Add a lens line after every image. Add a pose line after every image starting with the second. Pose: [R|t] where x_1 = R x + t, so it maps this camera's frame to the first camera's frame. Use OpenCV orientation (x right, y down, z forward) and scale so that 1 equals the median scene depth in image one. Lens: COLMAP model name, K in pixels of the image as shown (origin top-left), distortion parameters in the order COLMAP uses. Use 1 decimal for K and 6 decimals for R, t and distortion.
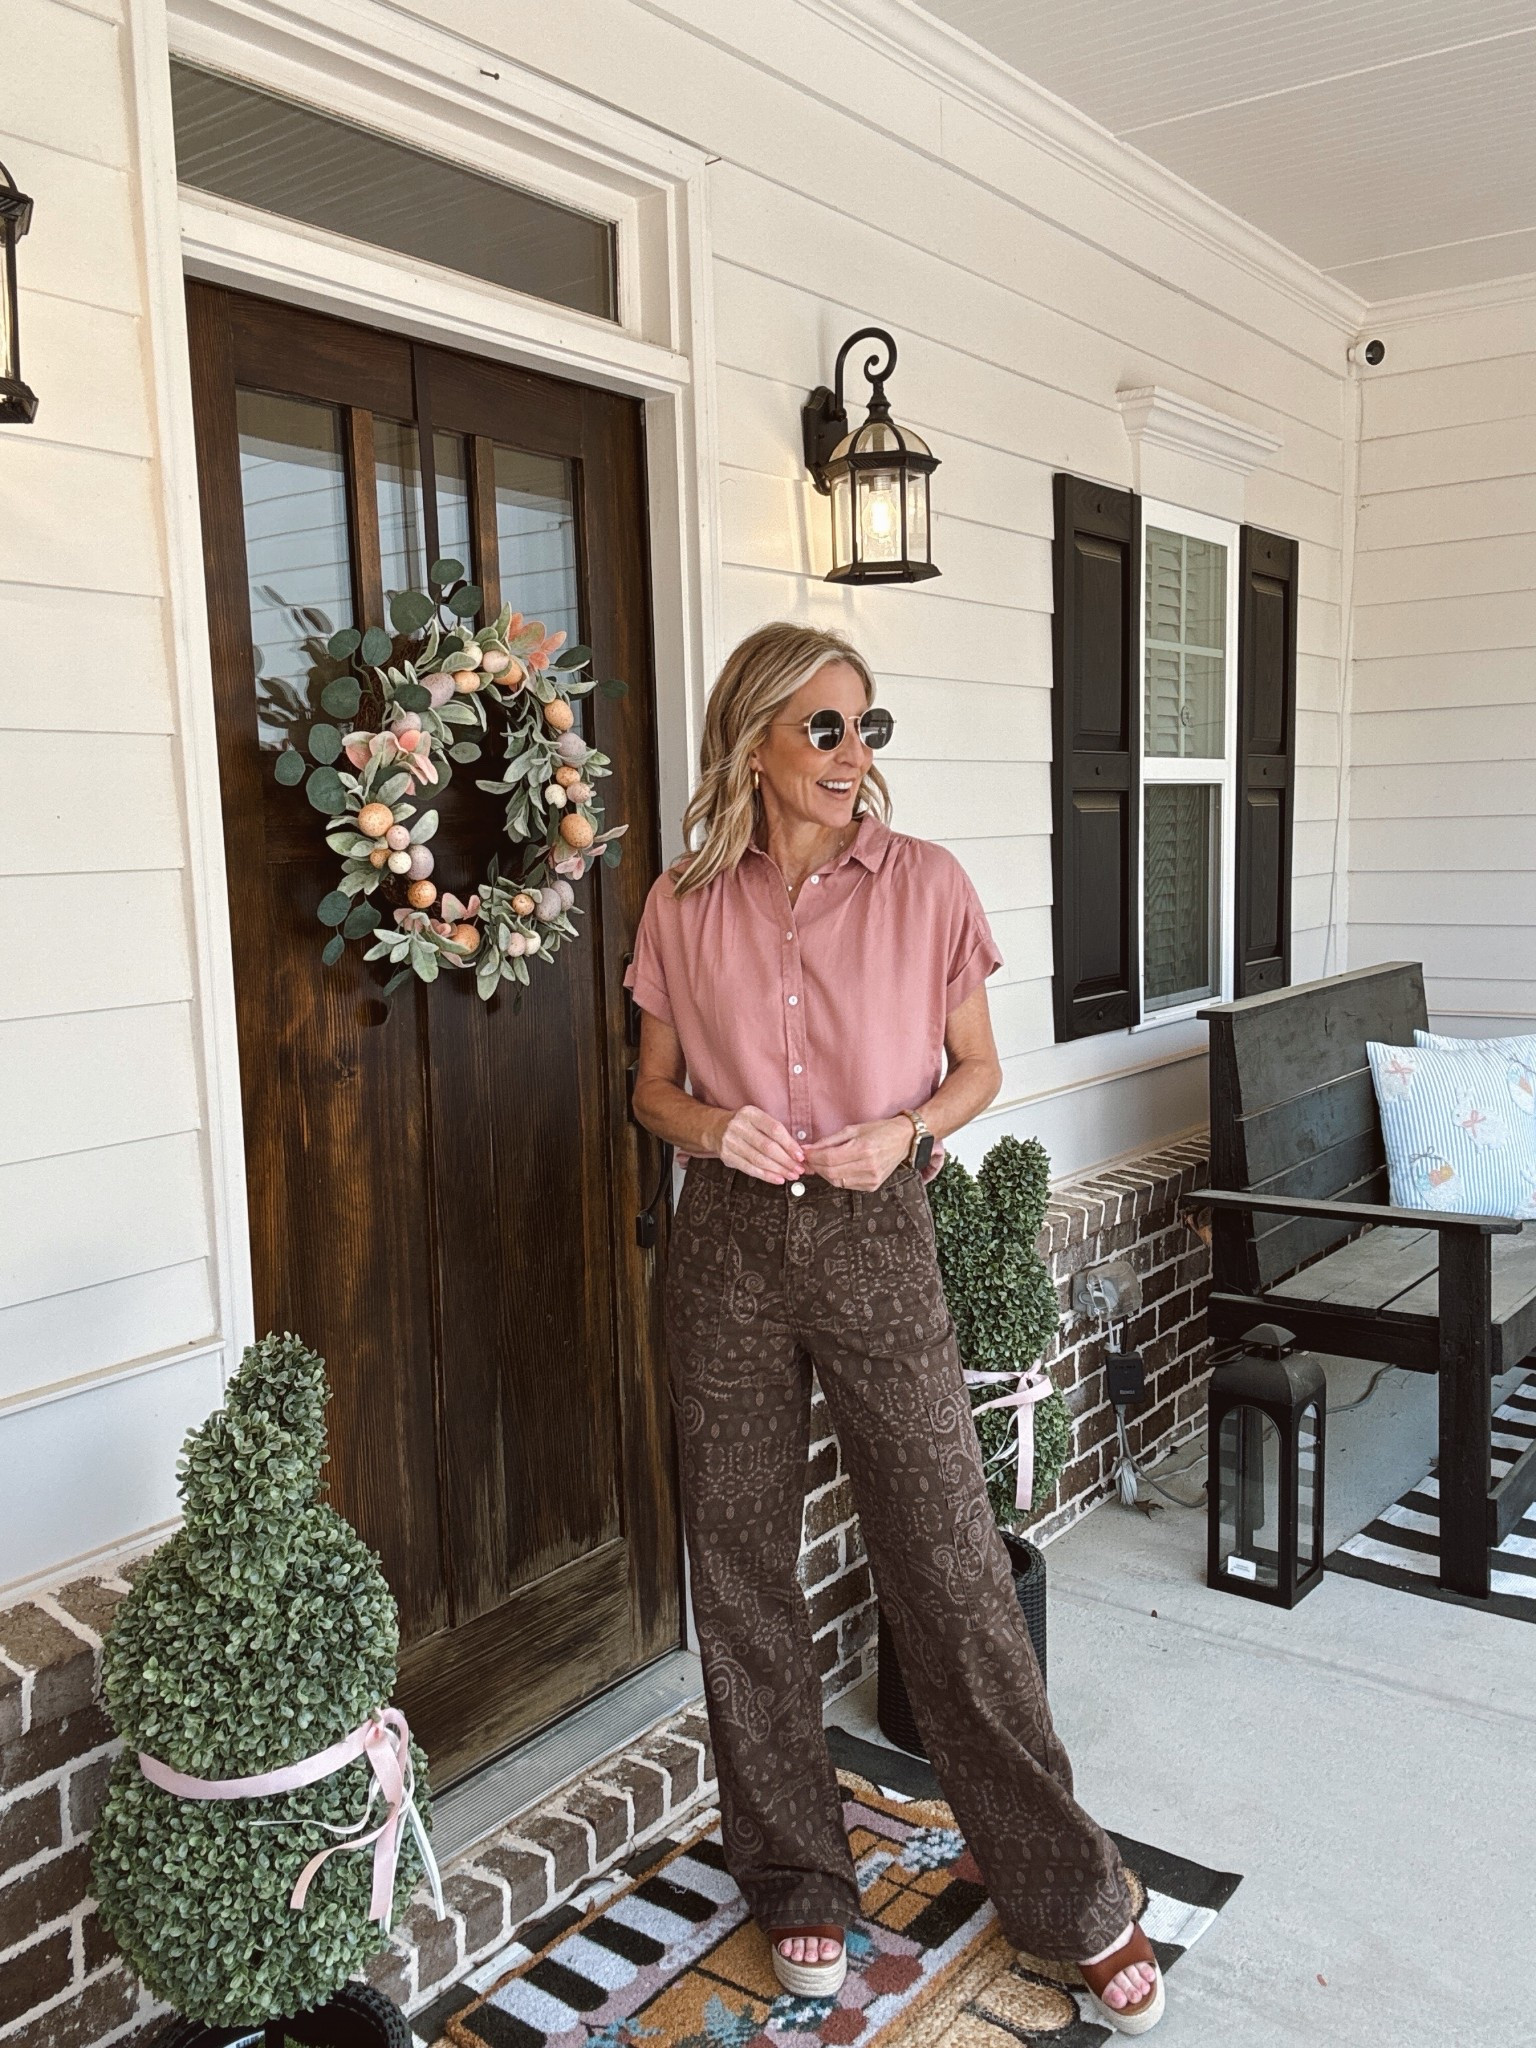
lens RADIAL K [[1795.7, 0, 769.8], [0, 1795.7, 1019.8], [0, 0, 1]] dist [0.109418, -0.148321]
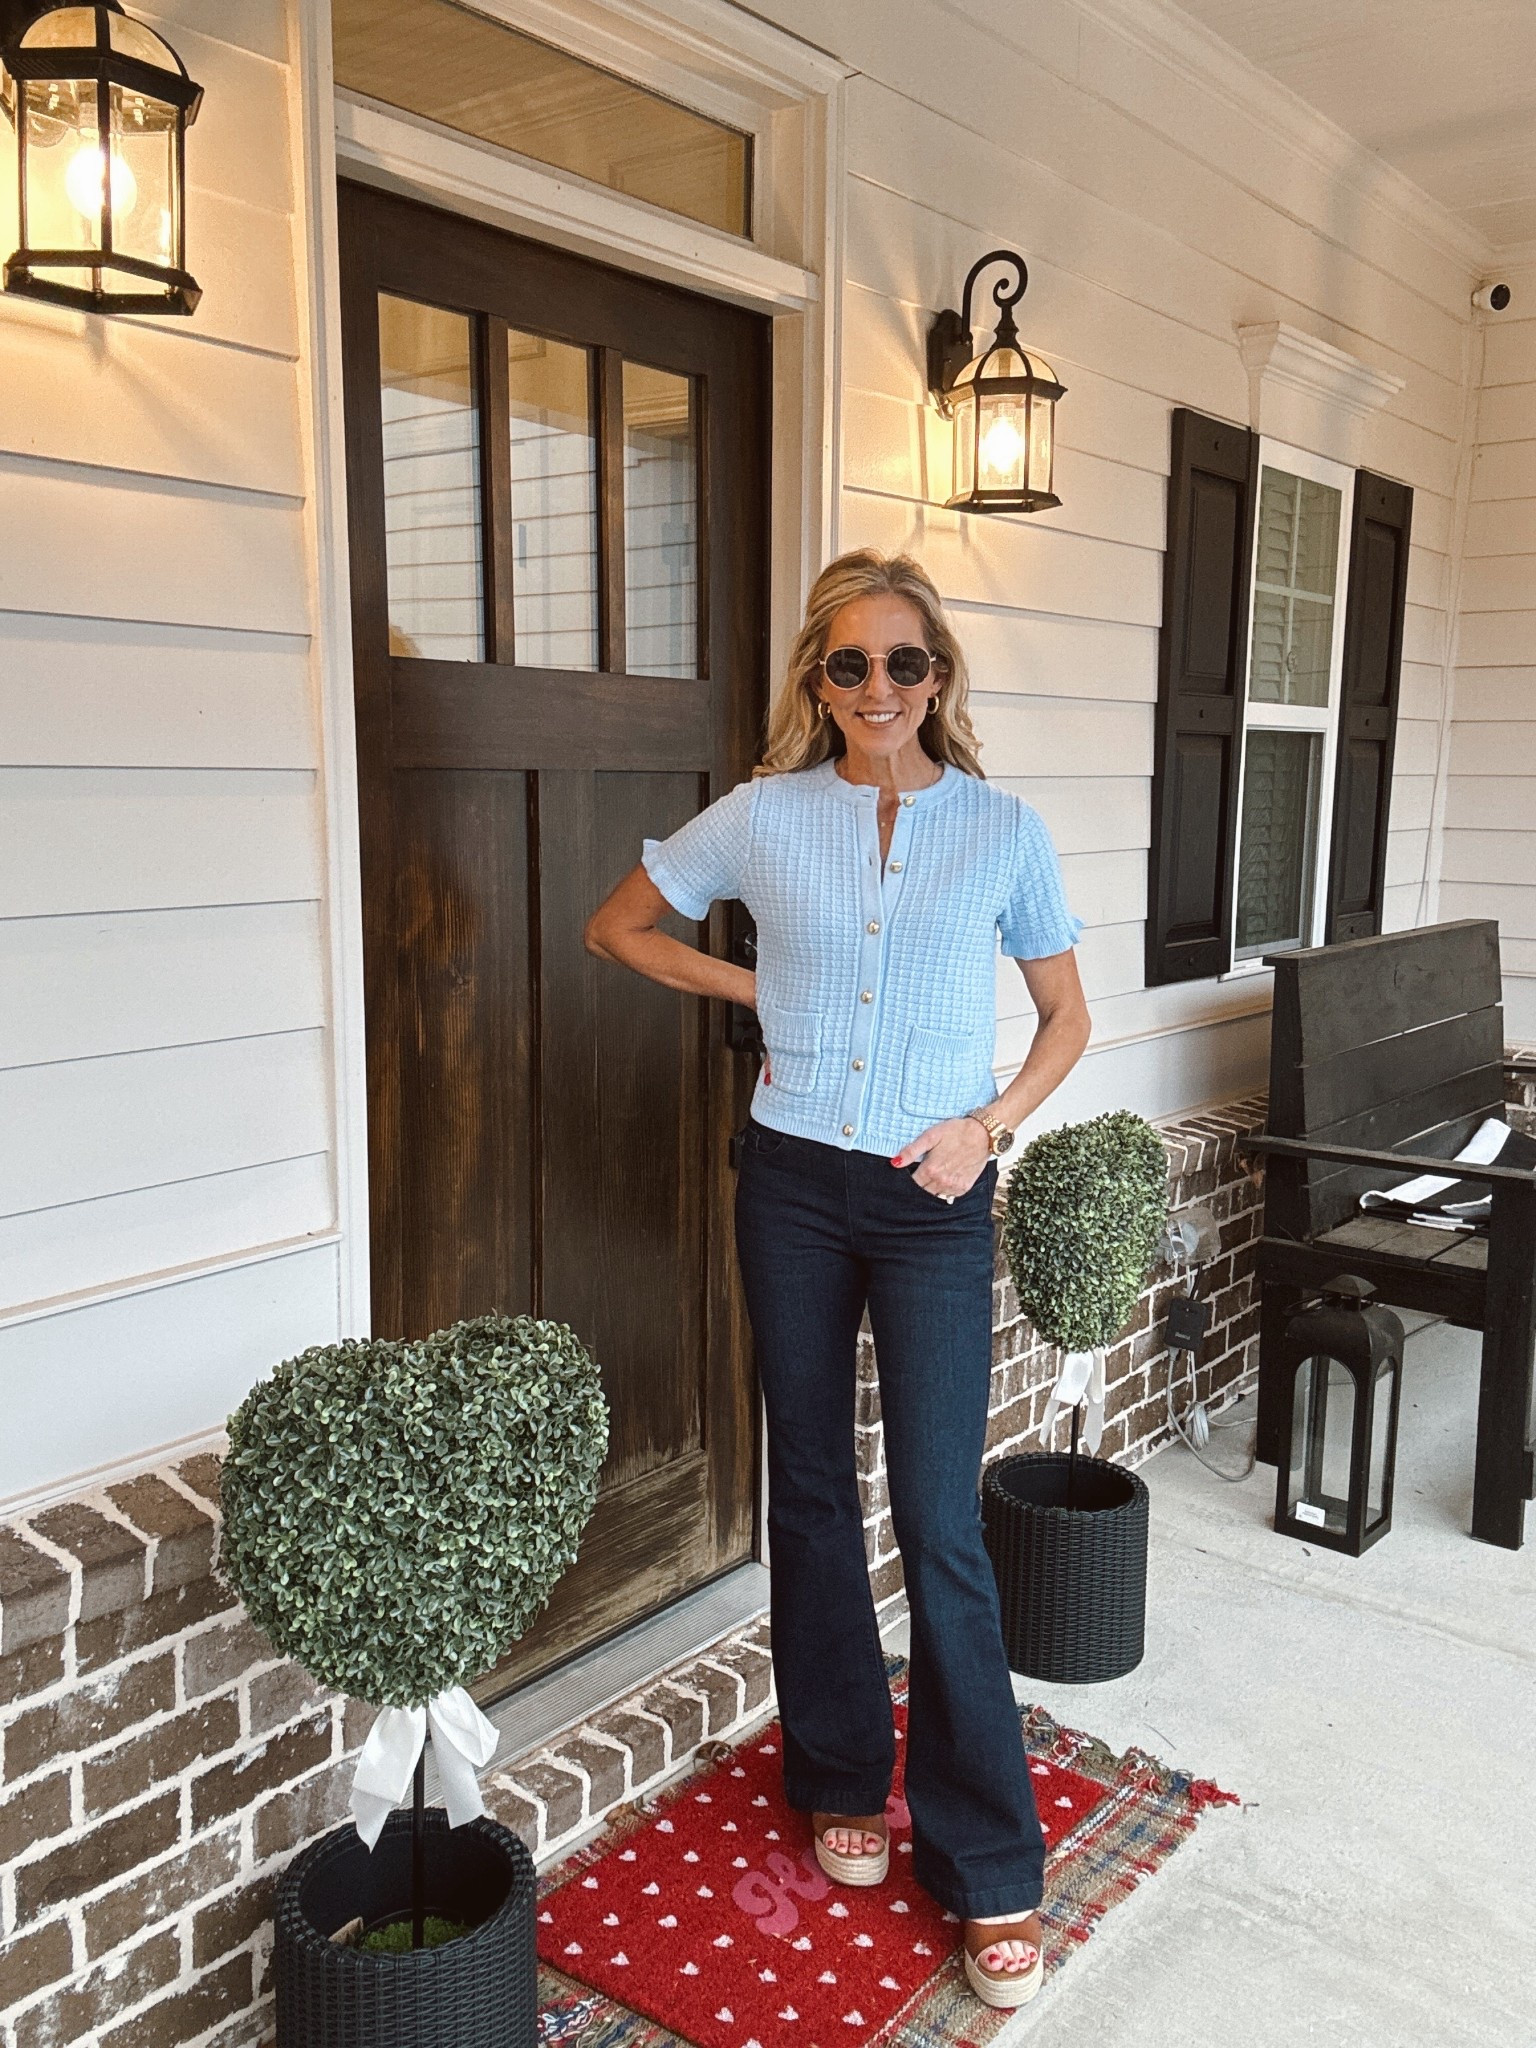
lens RADIAL K [[1792.9, 0, 769.6], [0, 1792.9, 1021.9], [0, 0, 1]] dist [0.118025, -0.164880]
pose [[0.998644, 0.042079, -0.030651, -0.023312], [-0.041053, 0.998600, 0.033368, 0.009831], [0.032012, -0.032065, 0.998973, -0.005327]]
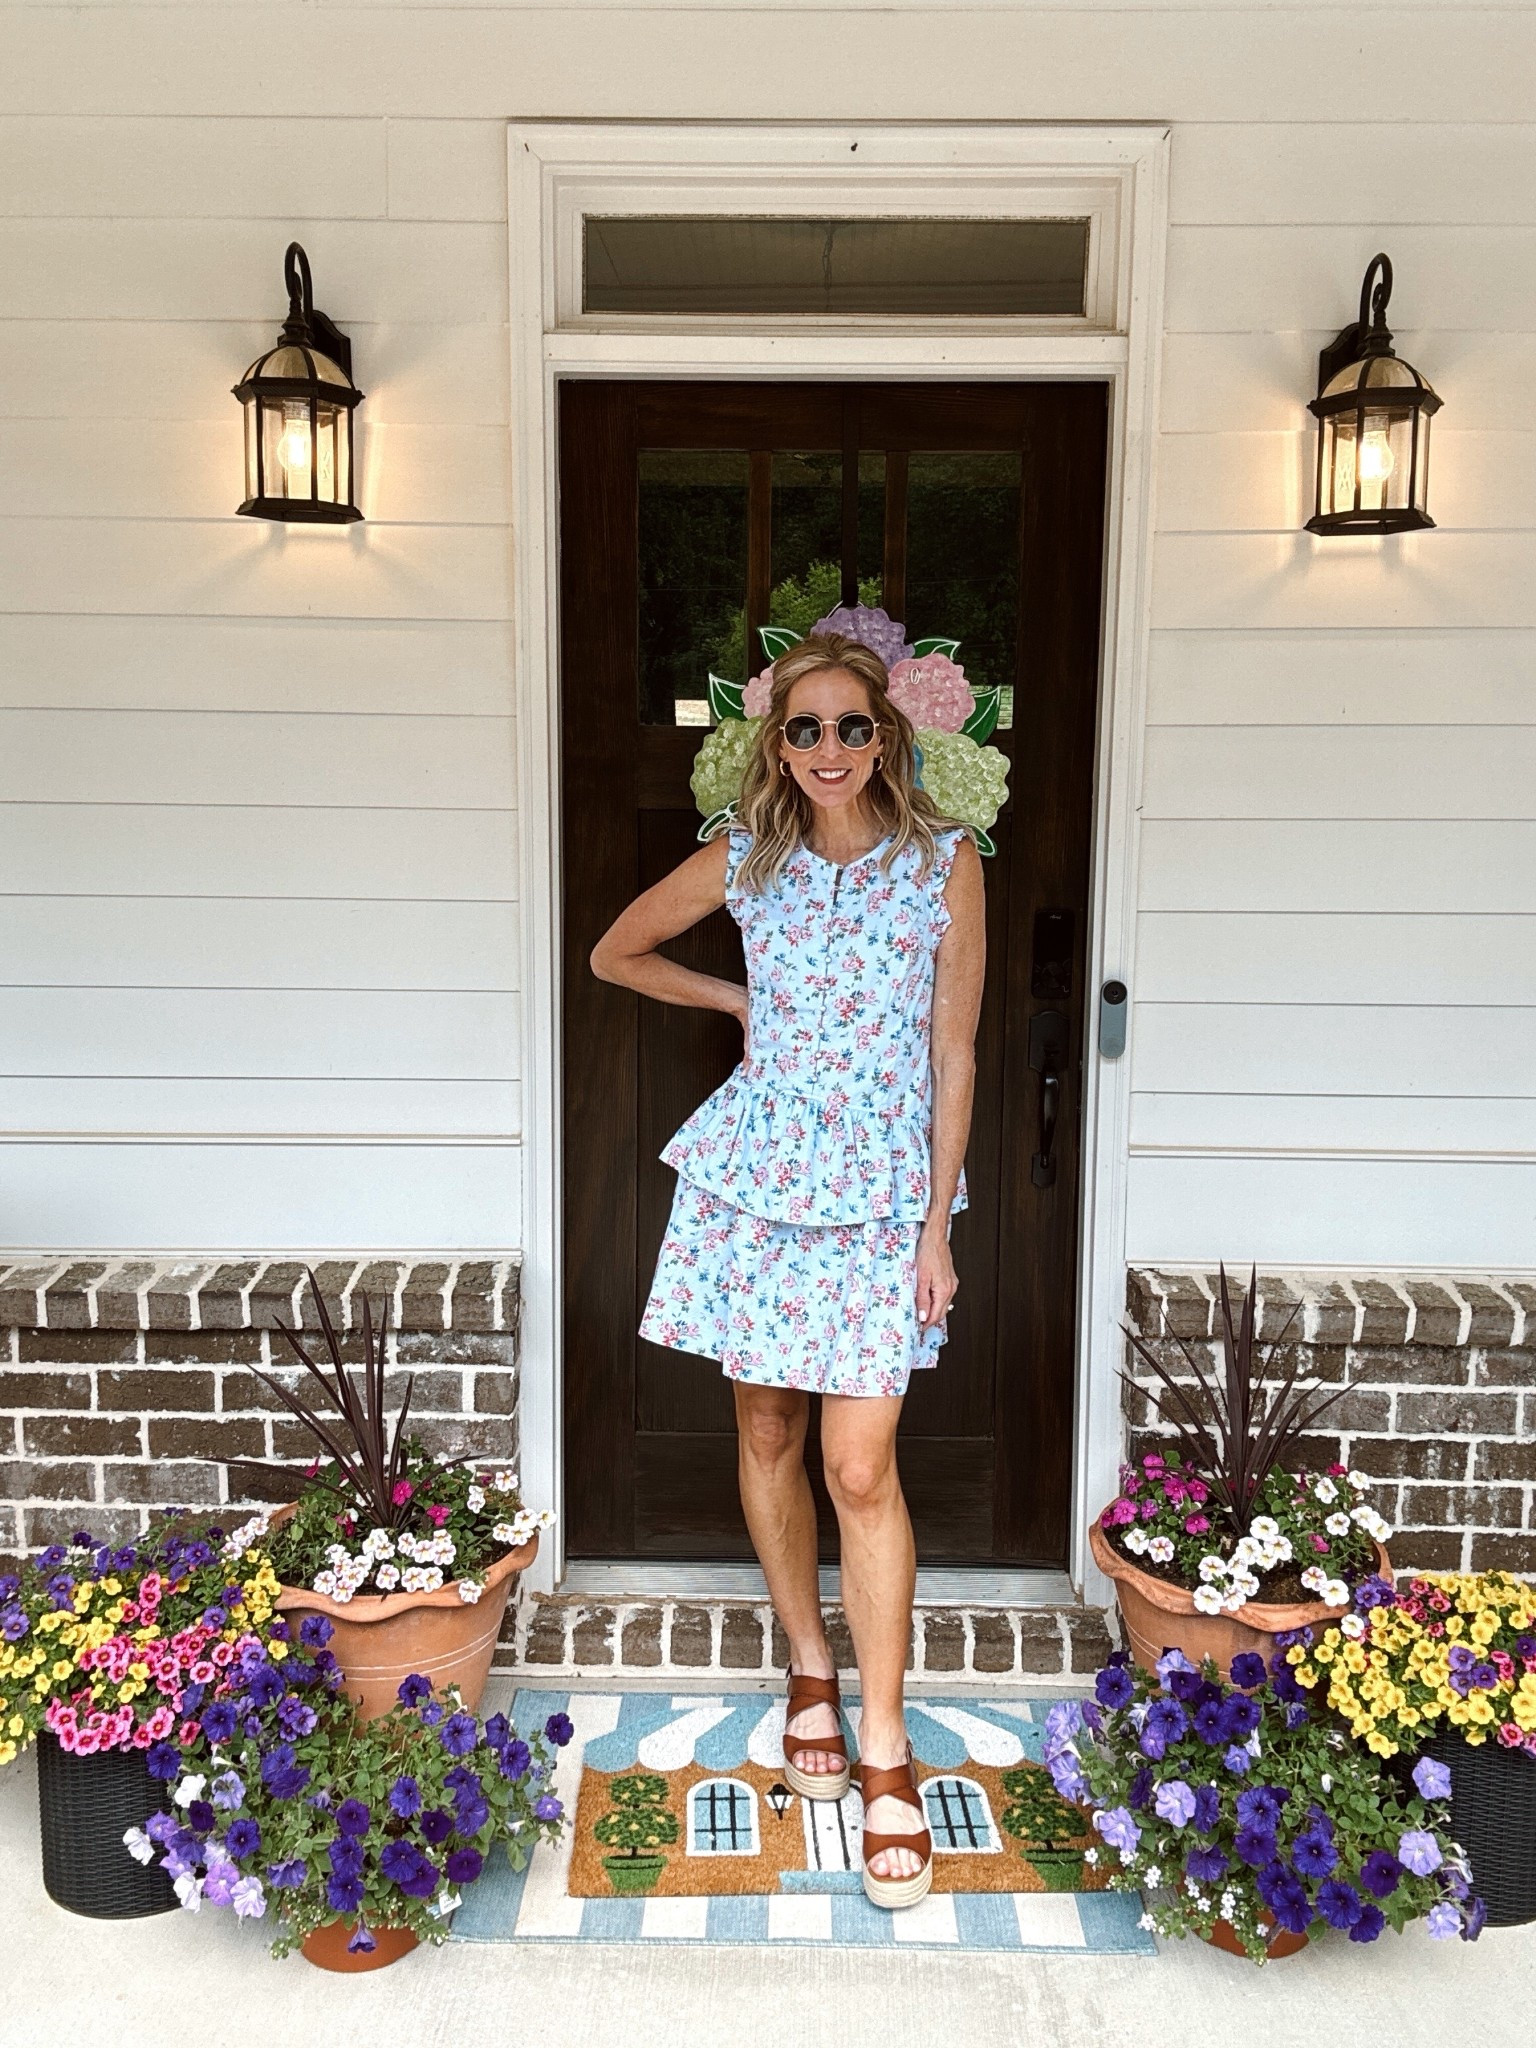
lens RADIAL K [[1878.4, 0, 765.5], [0, 1878.4, 1016.8], [0, 0, 1]] dist [0.144034, -0.211336]
pose [[0.572093, 0.147837, -0.806755, 0.731538], [-0.114519, 0.988384, 0.099912, -0.066443], [0.812155, 0.035229, 0.582378, 0.210464]]
